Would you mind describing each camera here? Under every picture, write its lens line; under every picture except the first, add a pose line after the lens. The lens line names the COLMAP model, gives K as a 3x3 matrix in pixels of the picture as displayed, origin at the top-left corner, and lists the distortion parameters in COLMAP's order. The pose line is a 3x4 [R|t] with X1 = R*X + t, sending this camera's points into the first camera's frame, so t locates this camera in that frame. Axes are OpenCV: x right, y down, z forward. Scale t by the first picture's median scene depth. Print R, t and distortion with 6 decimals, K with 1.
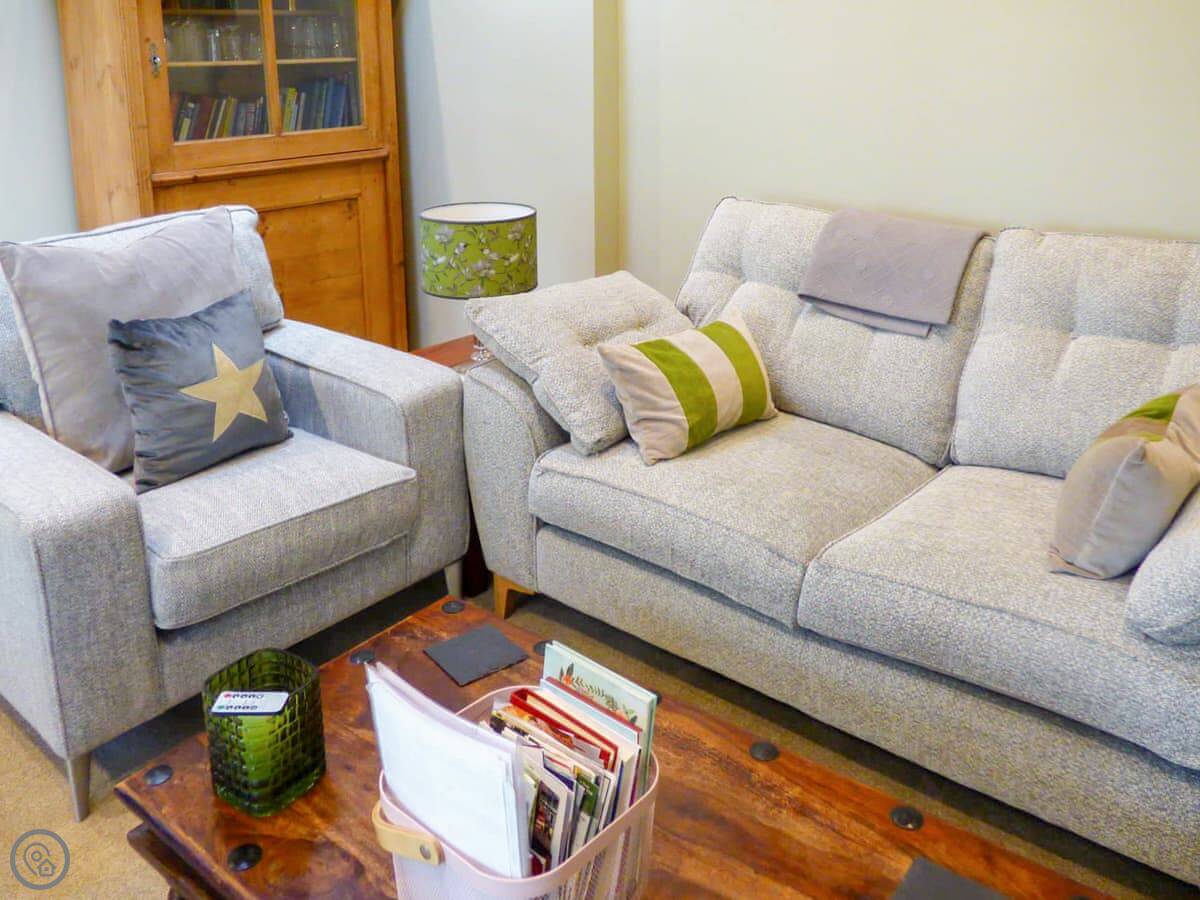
lens RADIAL K [[857.9, 0, 600.0], [0, 857.9, 450.0], [0, 0, 1]] dist [0.004744, -0.004173]
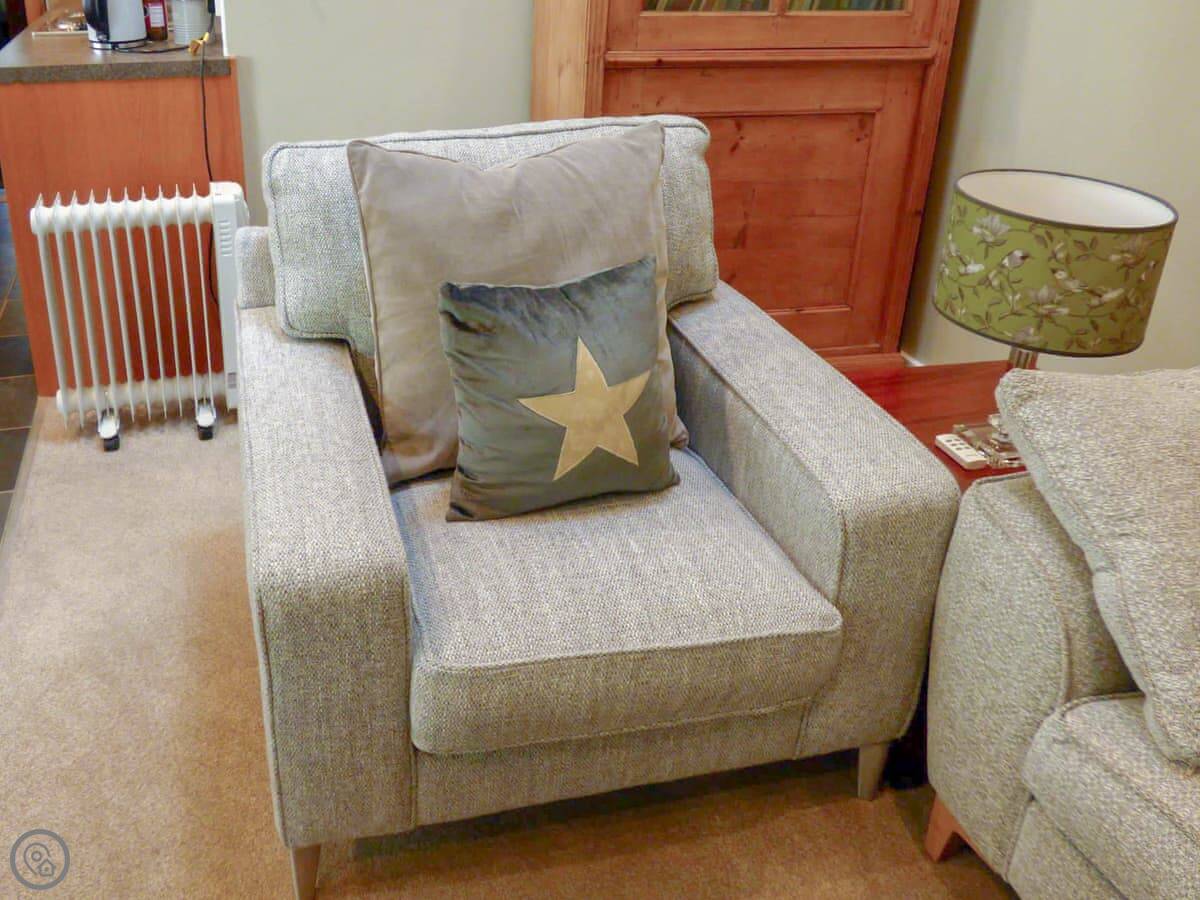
lens RADIAL K [[1269.6, 0, 600.0], [0, 1269.6, 450.0], [0, 0, 1]] dist [-0.061972, 0.008468]
pose [[0.883131, 0.222863, -0.412810, -0.033714], [-0.231777, 0.972334, 0.029088, -0.071496], [0.407871, 0.069992, 0.910353, 0.153426]]
